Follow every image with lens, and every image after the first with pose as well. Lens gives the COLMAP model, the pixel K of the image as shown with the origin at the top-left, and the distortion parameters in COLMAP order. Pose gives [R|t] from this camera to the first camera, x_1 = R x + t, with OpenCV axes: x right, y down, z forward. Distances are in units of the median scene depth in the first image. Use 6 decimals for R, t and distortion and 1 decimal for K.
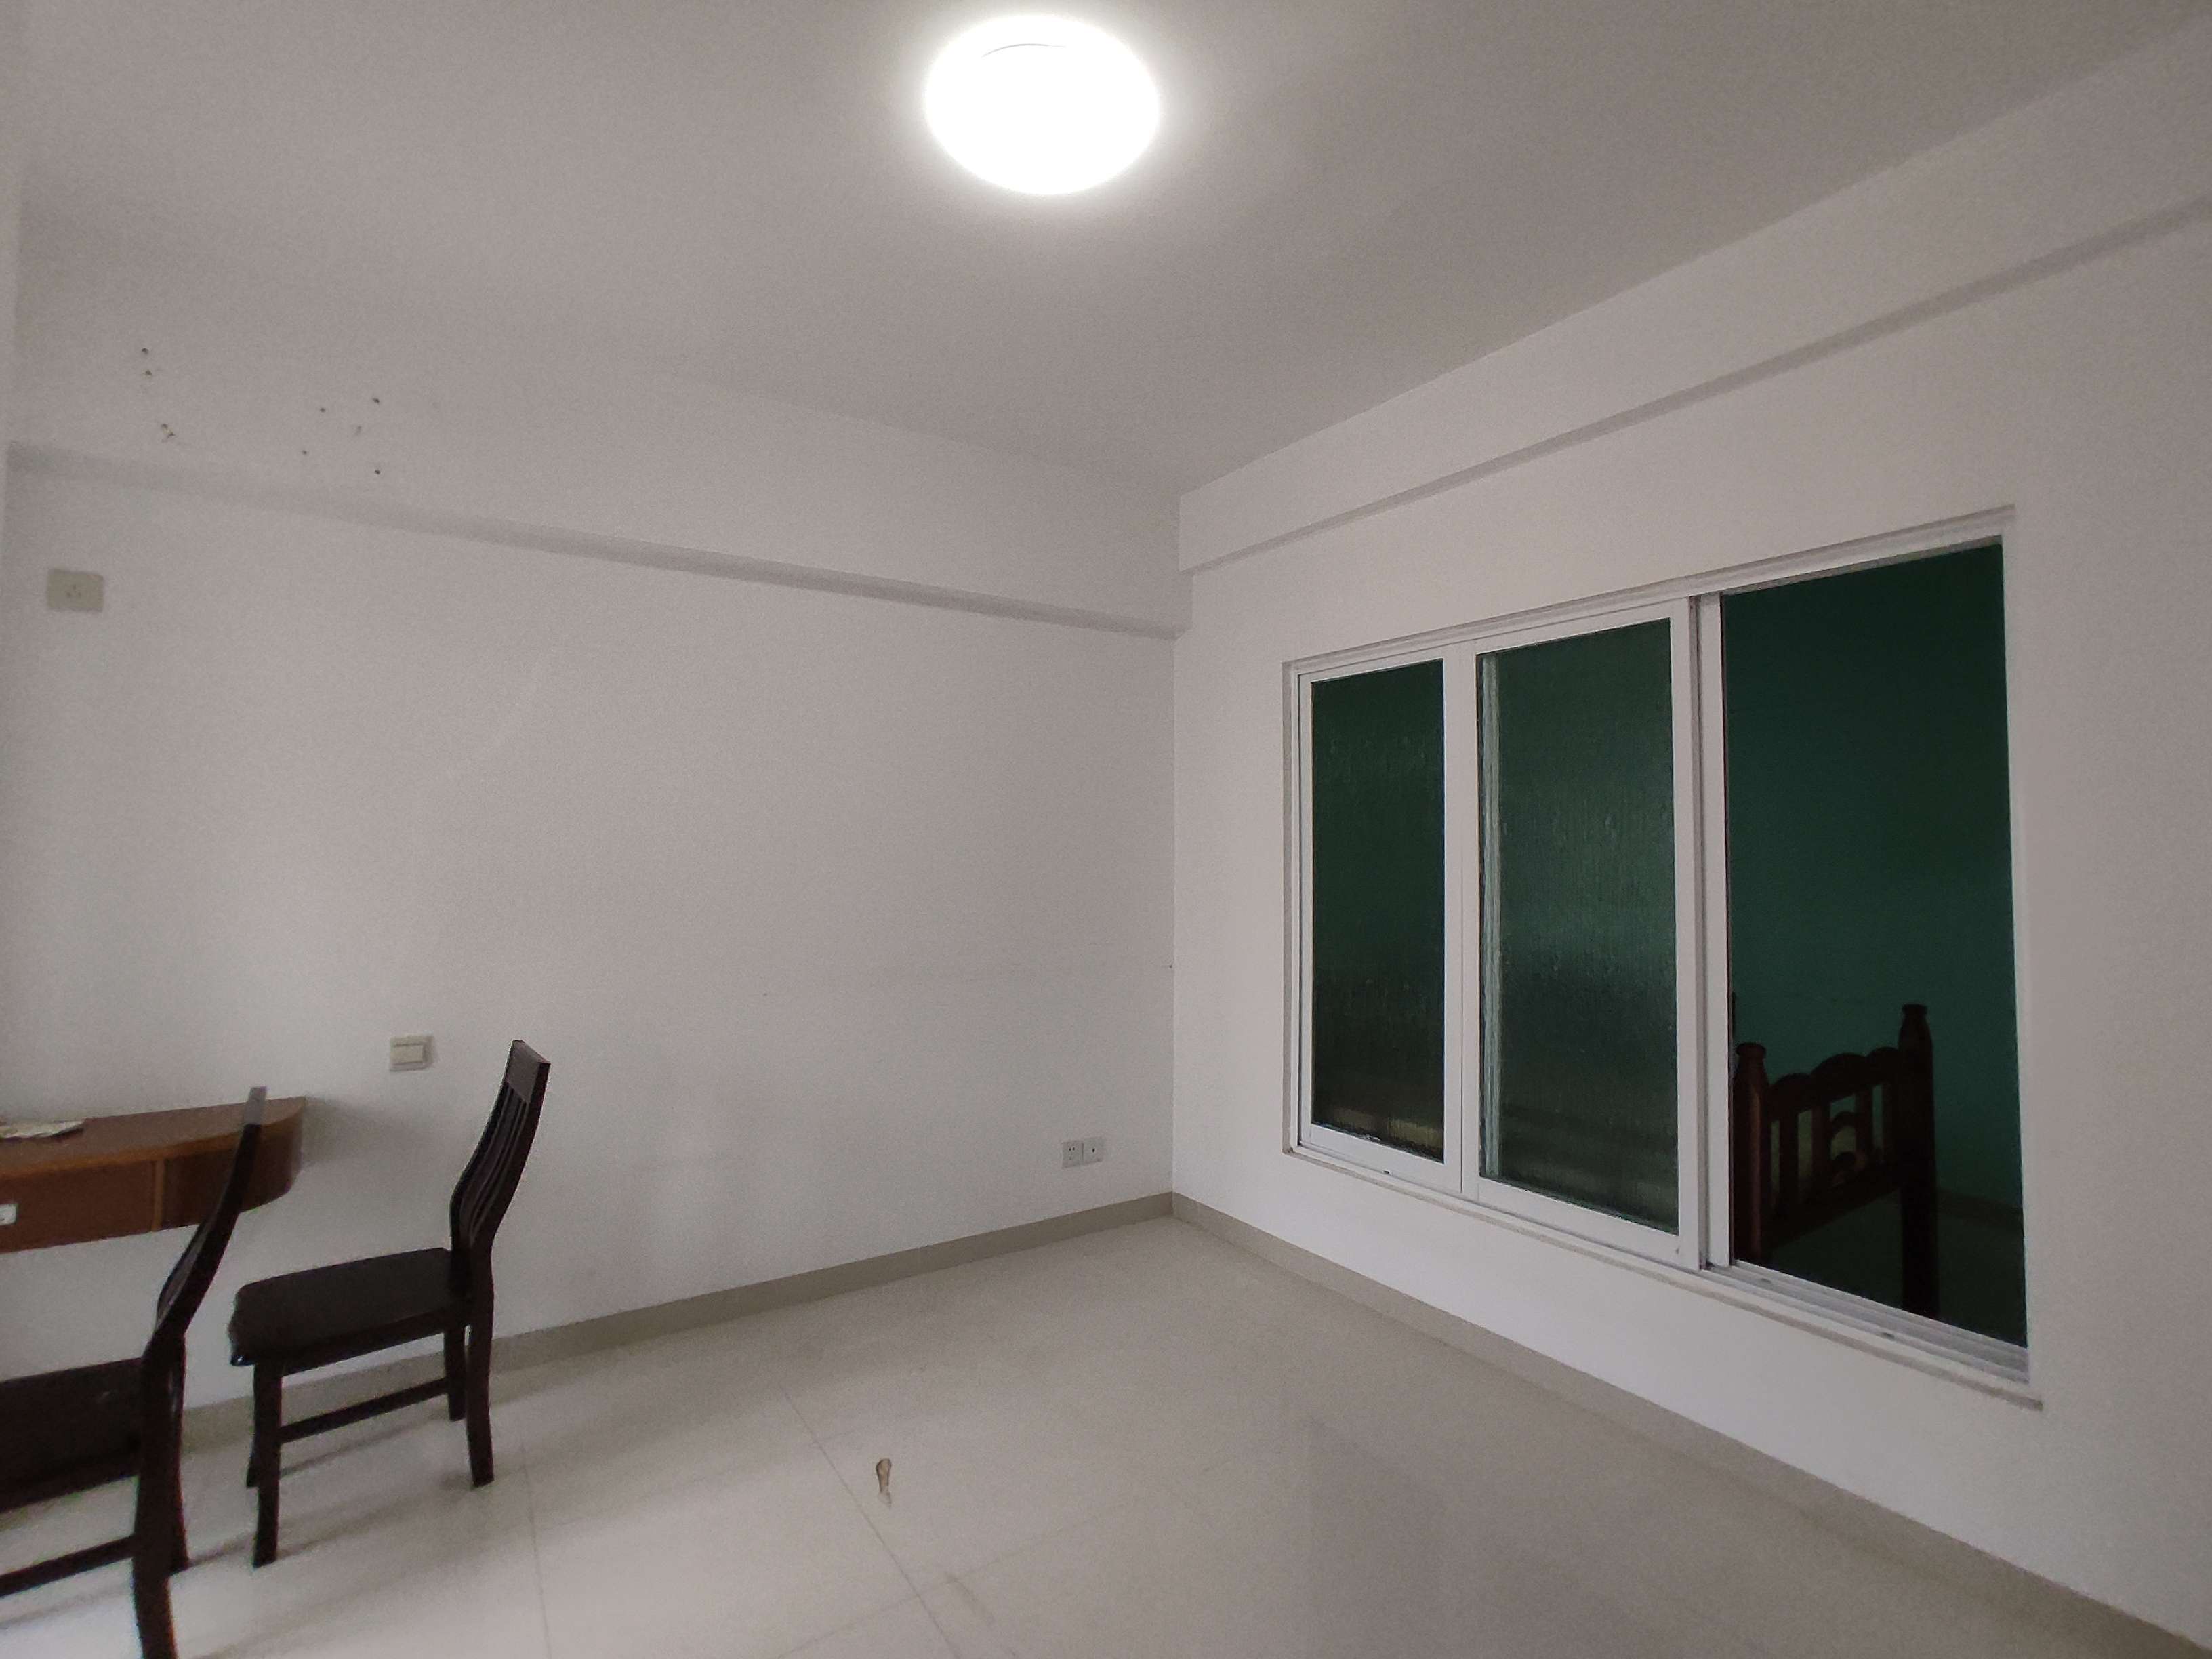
lens RADIAL K [[1015.2, 0, 1105.4], [0, 1015.2, 821.5], [0, 0, 1]] dist [-0.038074, 0.018958]
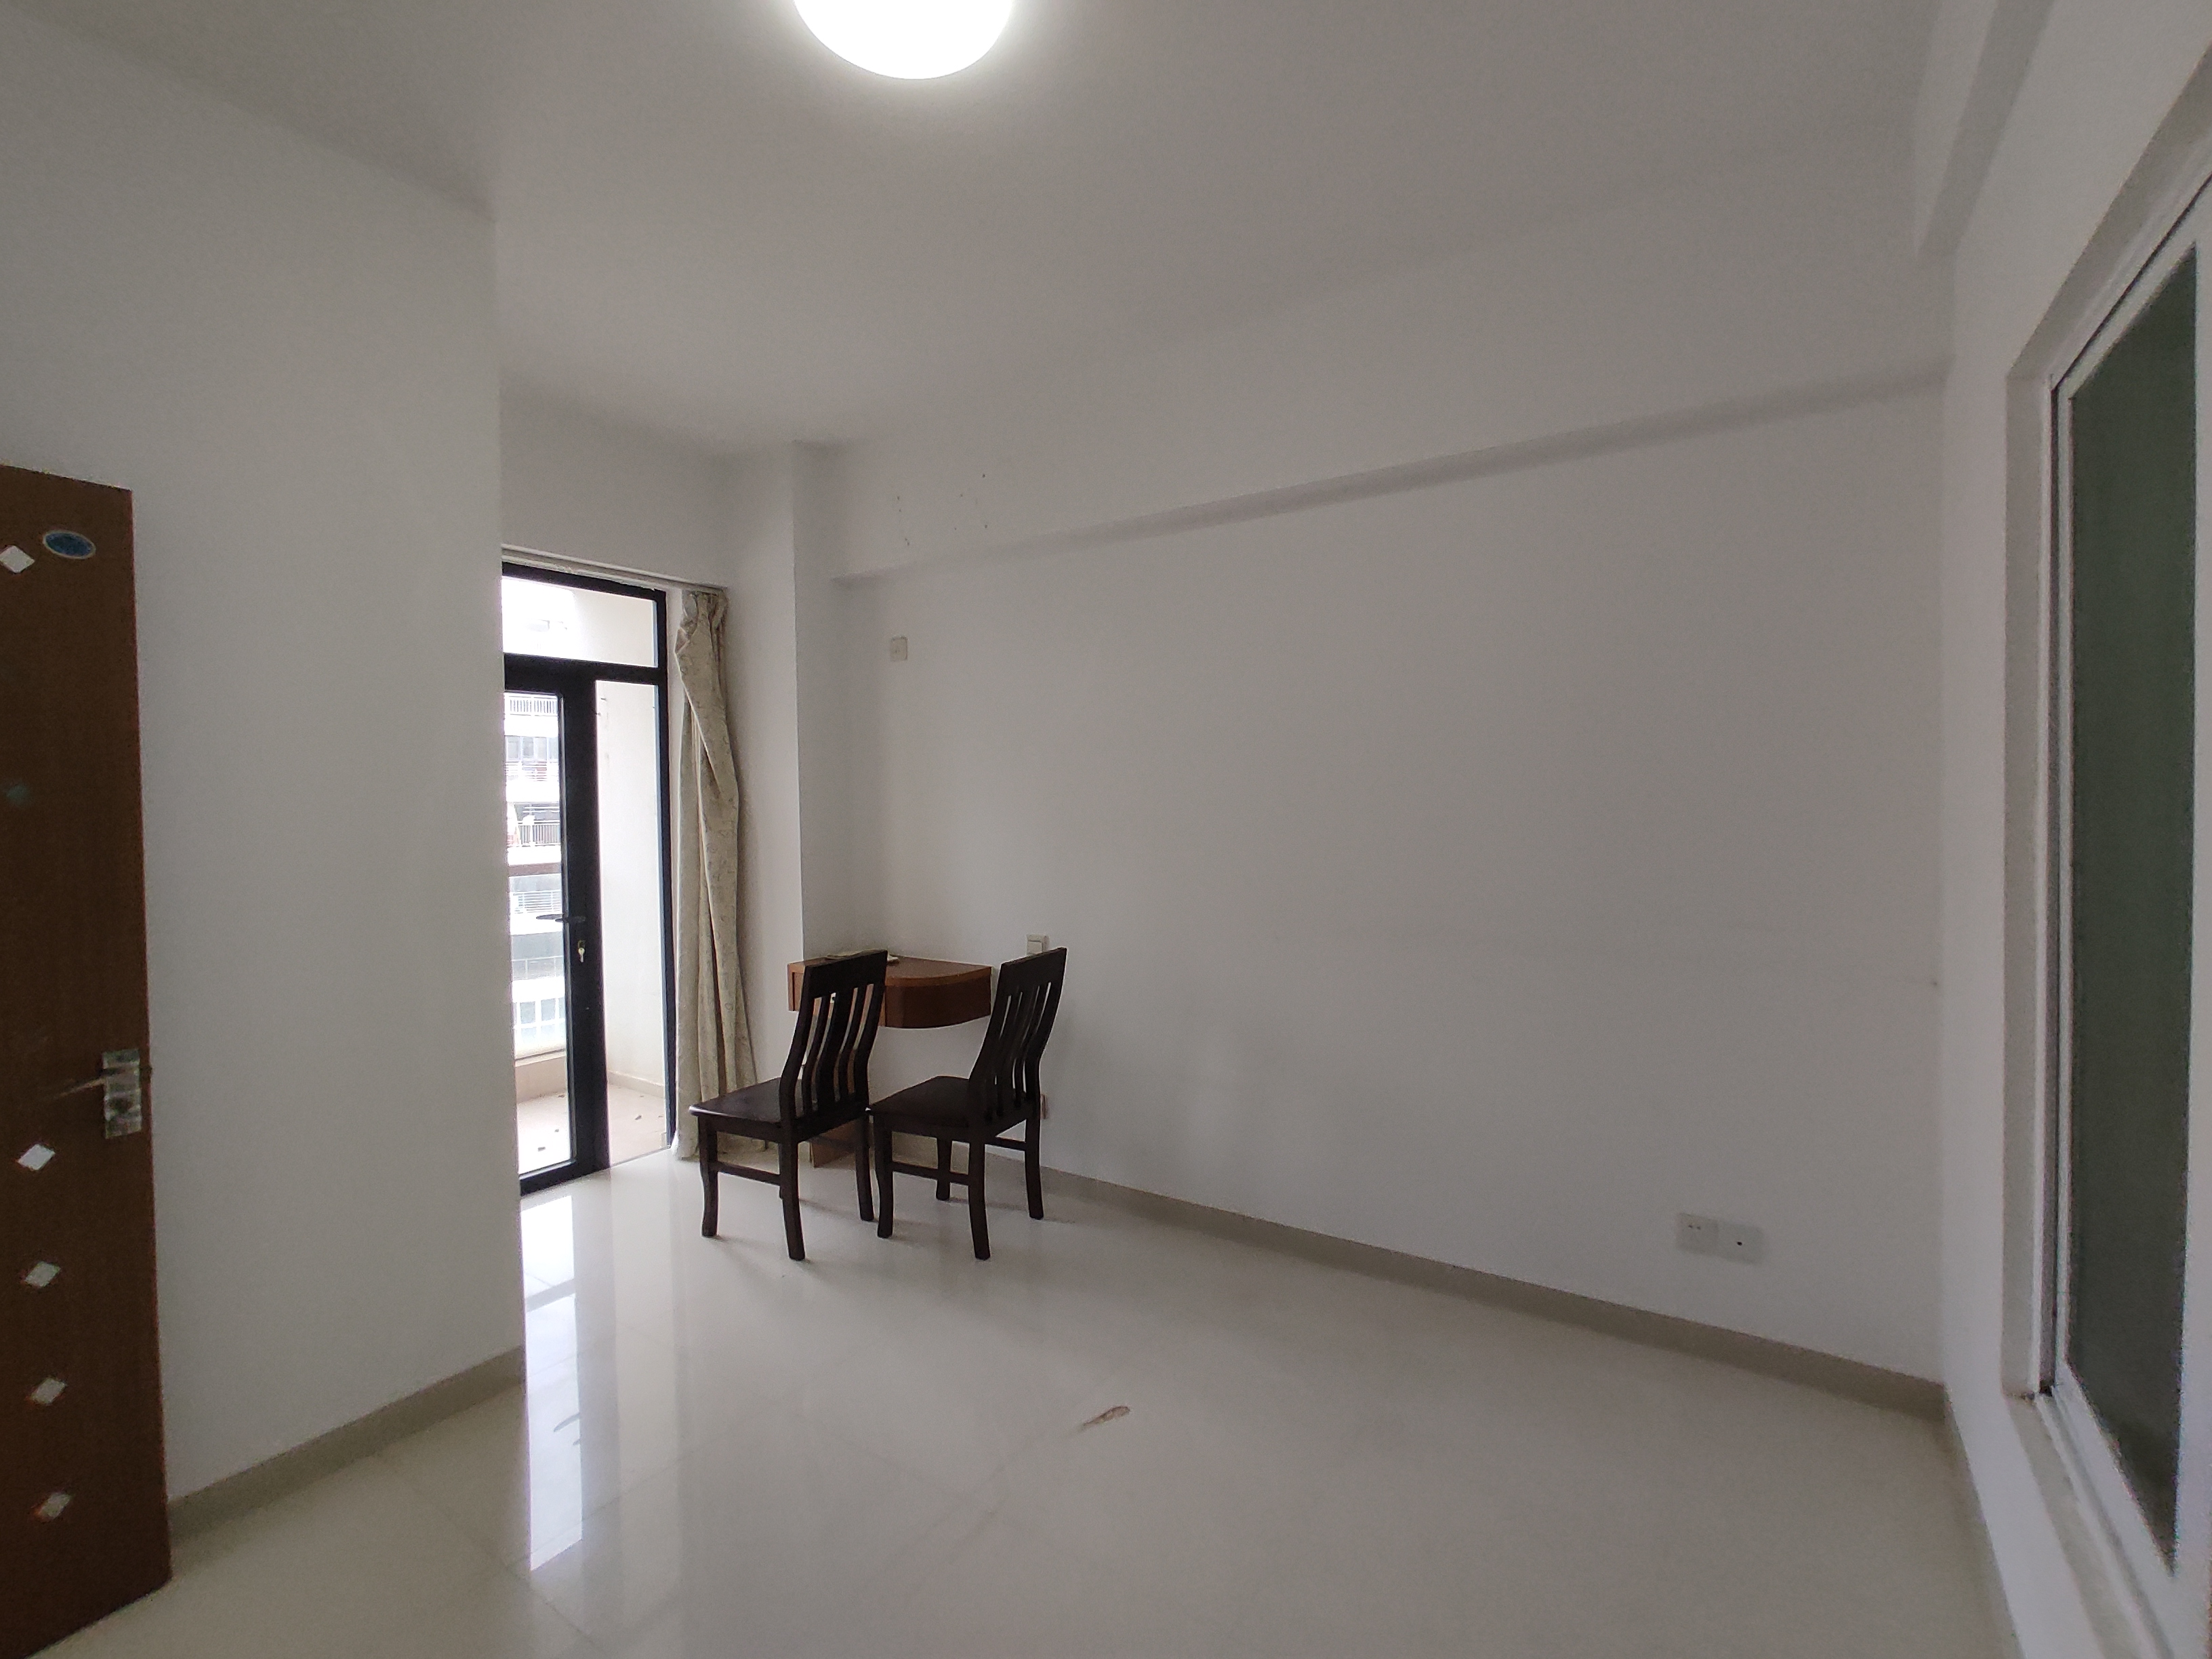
lens RADIAL K [[1015.2, 0, 1105.4], [0, 1015.2, 821.5], [0, 0, 1]] dist [-0.038074, 0.018958]
pose [[0.389212, 0.012774, -0.921060, 0.540756], [0.040314, 0.998710, 0.030886, 0.018508], [0.920266, -0.049153, 0.388195, 0.484719]]
